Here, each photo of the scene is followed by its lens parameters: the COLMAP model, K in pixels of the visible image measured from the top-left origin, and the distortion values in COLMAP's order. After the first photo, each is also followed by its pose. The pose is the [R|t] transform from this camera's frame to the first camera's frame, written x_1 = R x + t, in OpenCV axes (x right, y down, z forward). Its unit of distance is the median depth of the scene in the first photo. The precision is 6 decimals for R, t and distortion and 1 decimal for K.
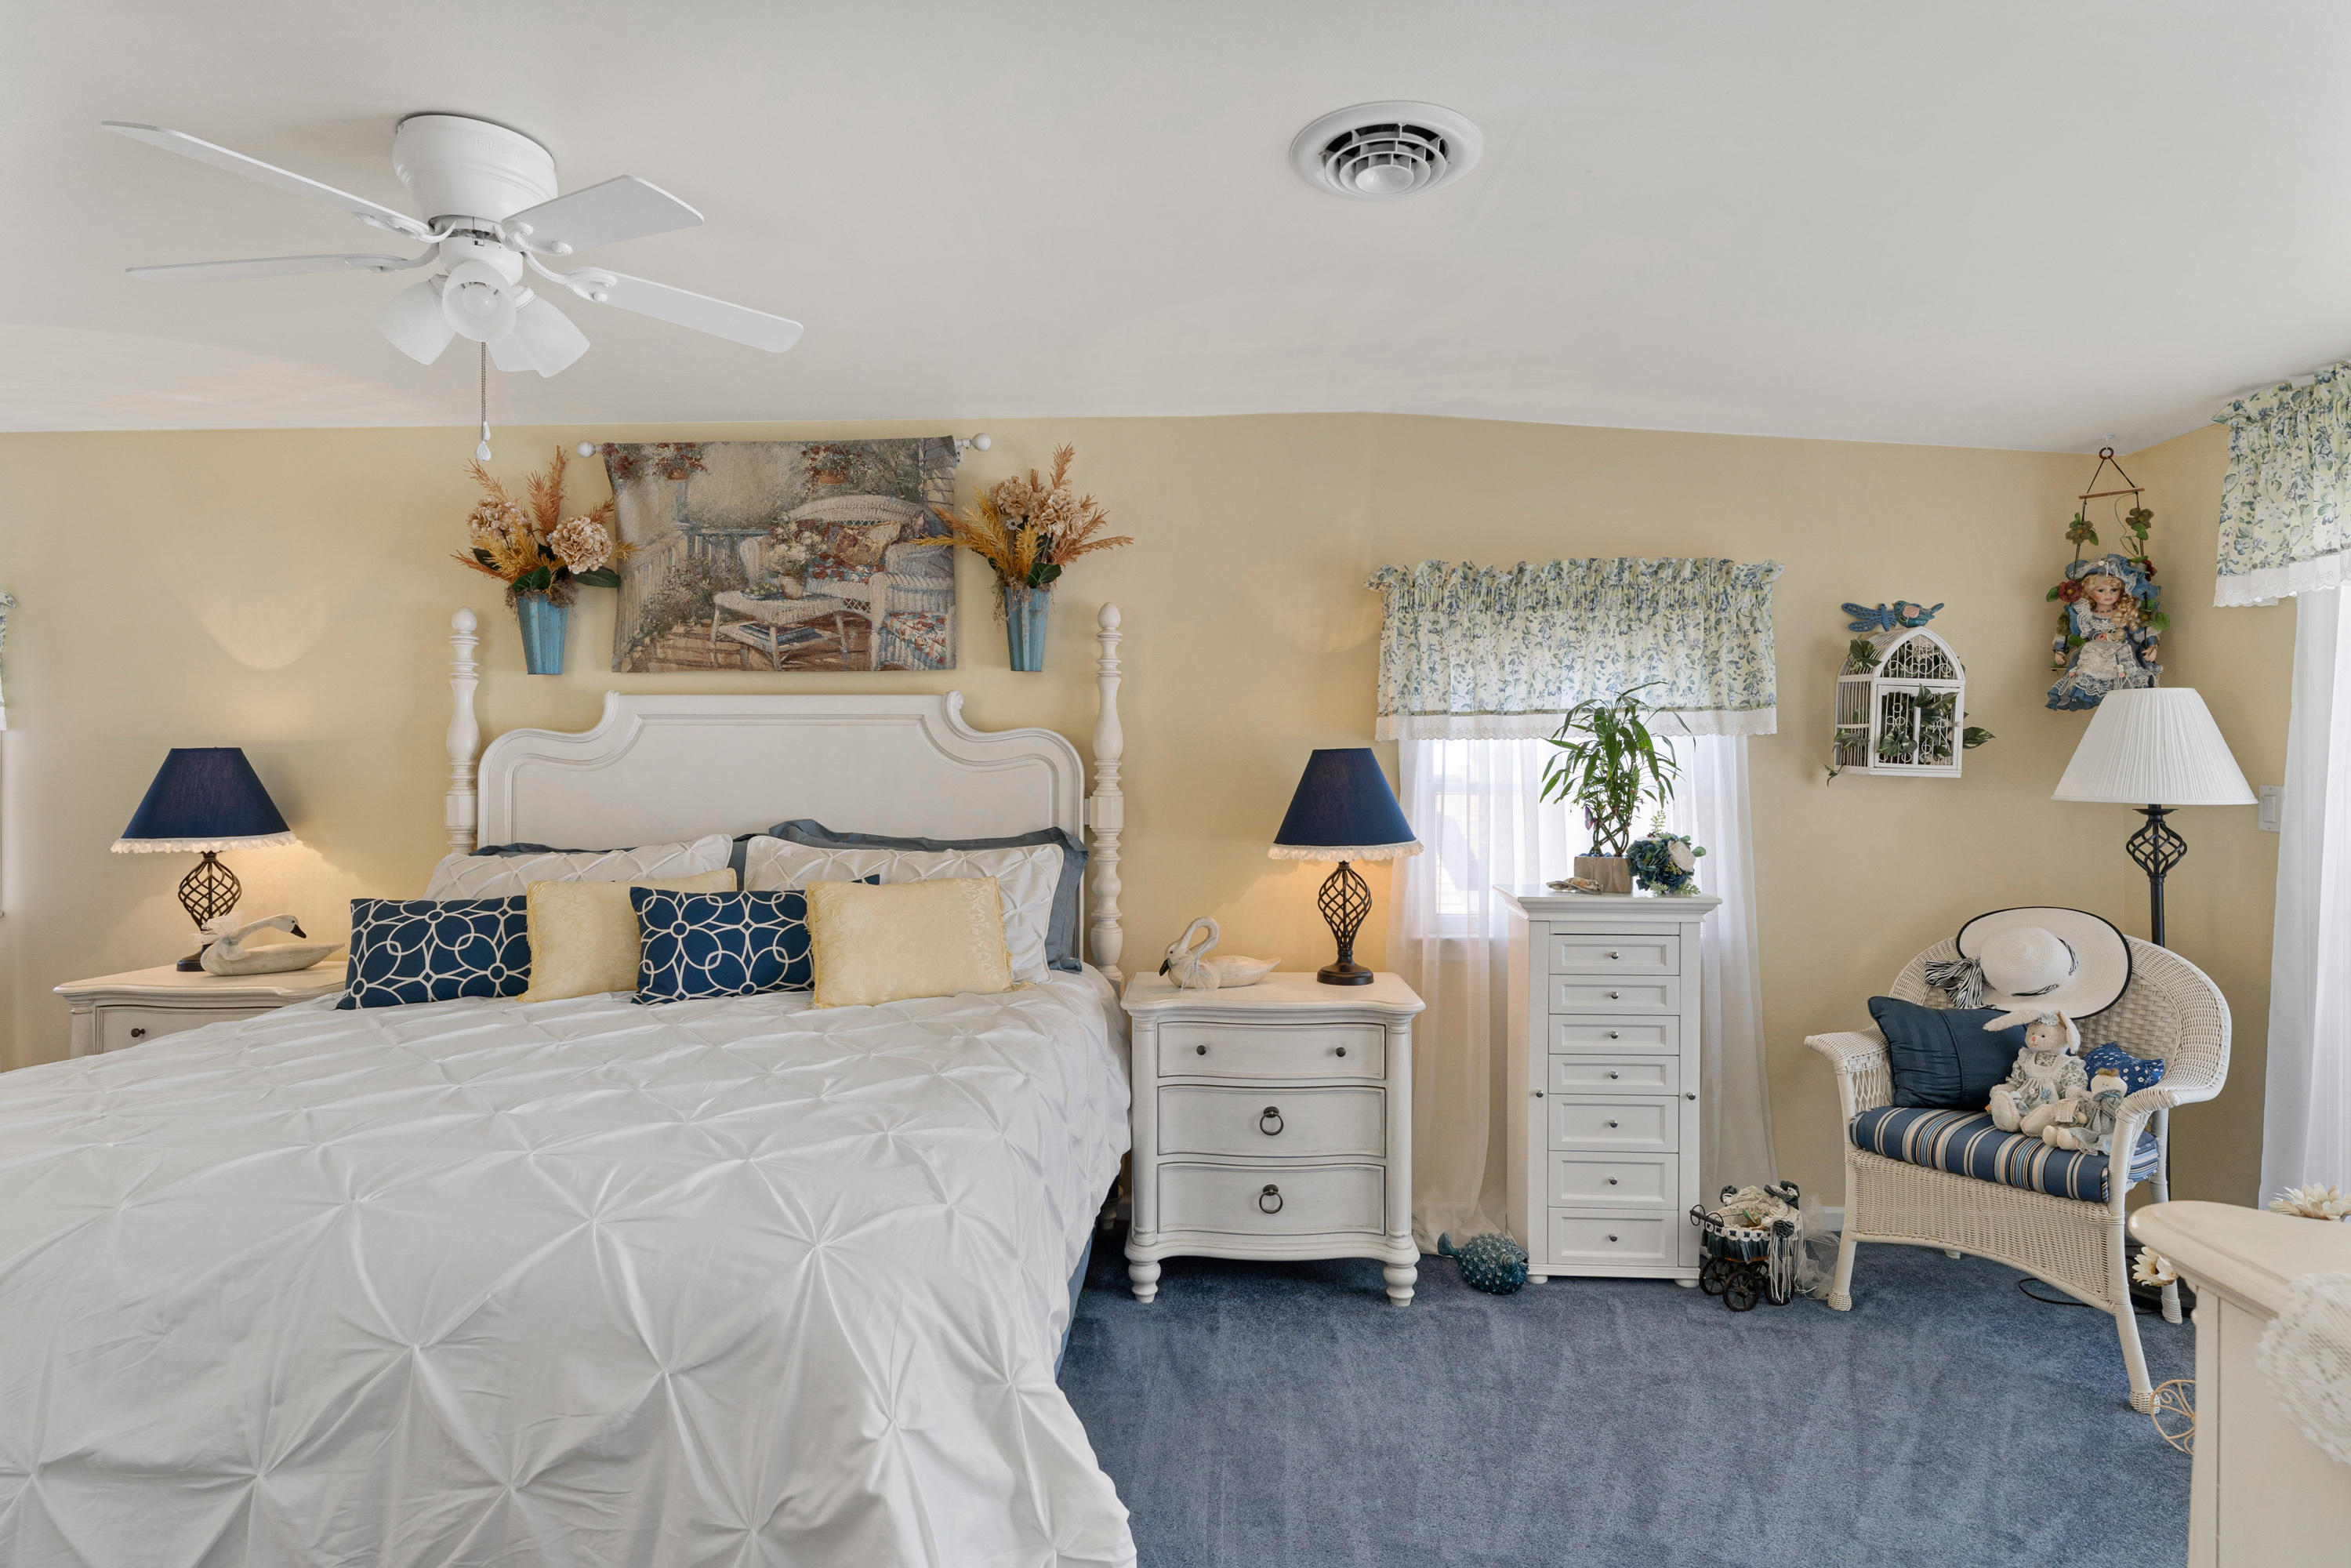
lens RADIAL K [[1179.0, 0, 1182.3], [0, 1179.0, 772.6], [0, 0, 1]] dist [0.002249, -0.004869]
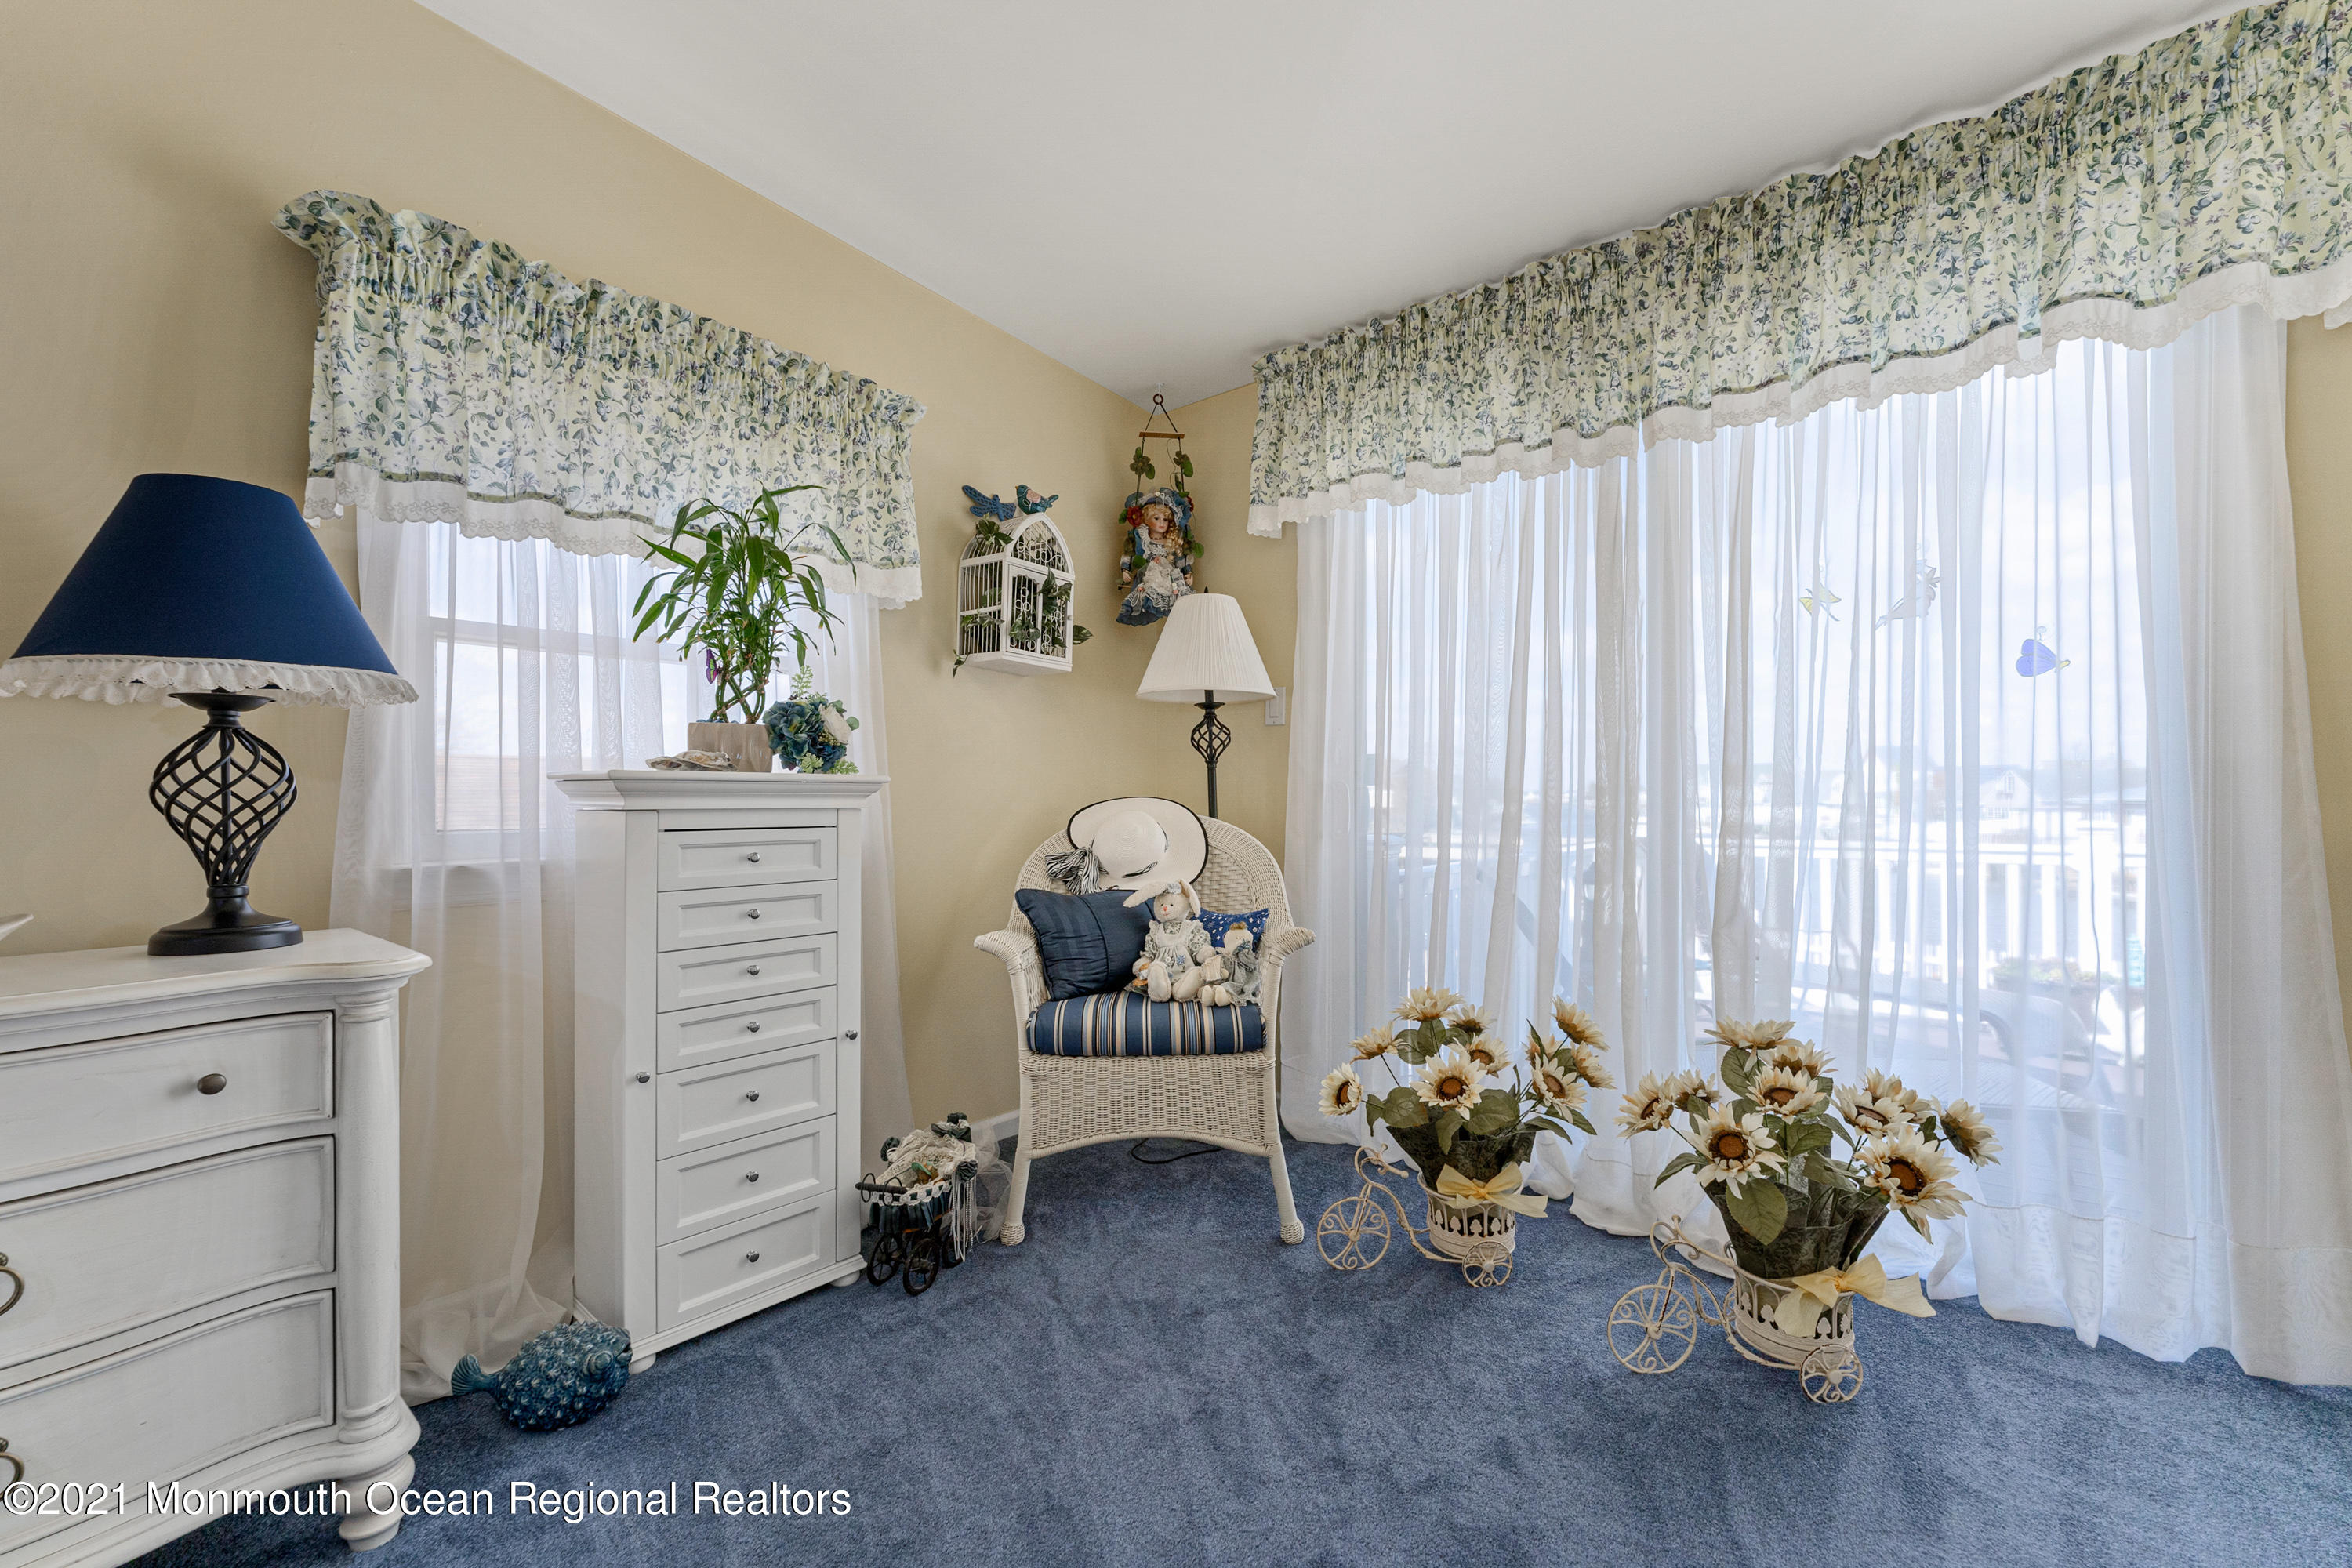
lens RADIAL K [[944.4, 0, 1153.6], [0, 944.4, 804.0], [0, 0, 1]] dist [0.001345, -0.000004]
pose [[0.624549, -0.003006, 0.780980, 0.069300], [0.007864, 0.999966, -0.002440, 0.119682], [-0.780946, 0.007665, 0.624551, 0.434357]]
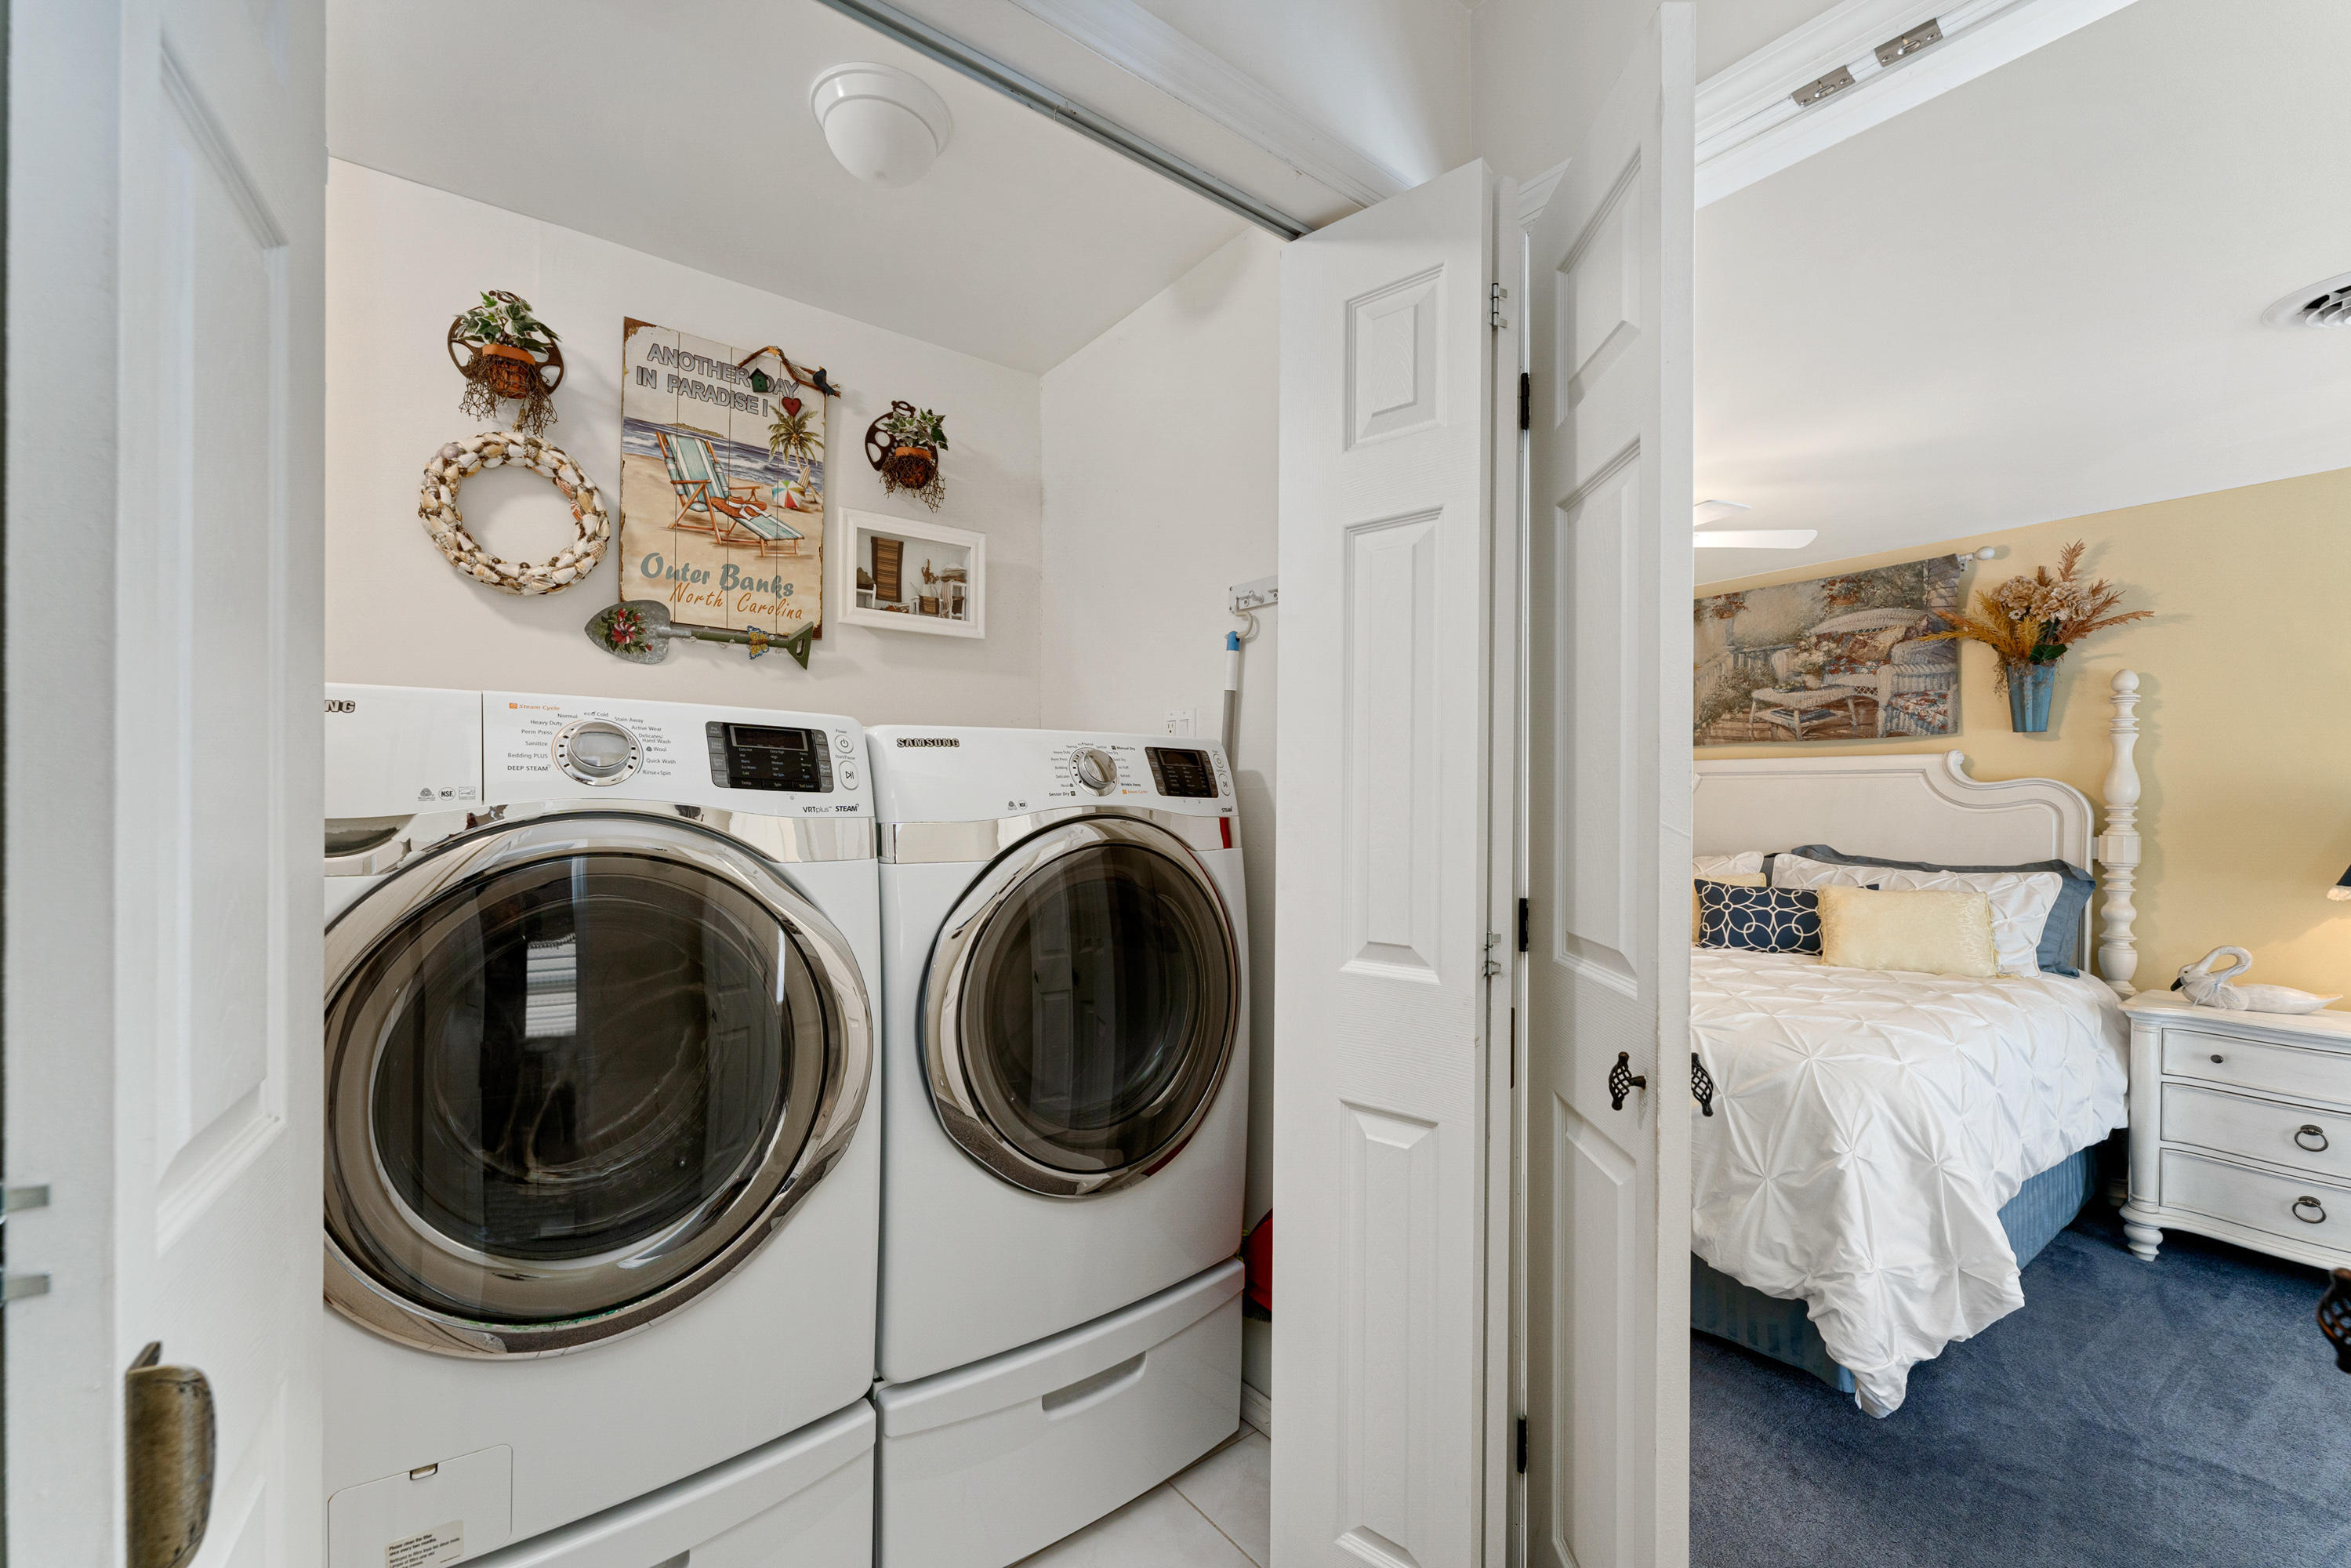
lens RADIAL K [[944.1, 0, 1163.2], [0, 944.1, 799.5], [0, 0, 1]] dist [0.001345, -0.000004]
pose [[0.597451, 0.004681, -0.801892, 0.128868], [-0.017065, 0.999831, -0.006877, 0.007351], [0.801724, 0.017793, 0.597430, -0.340381]]
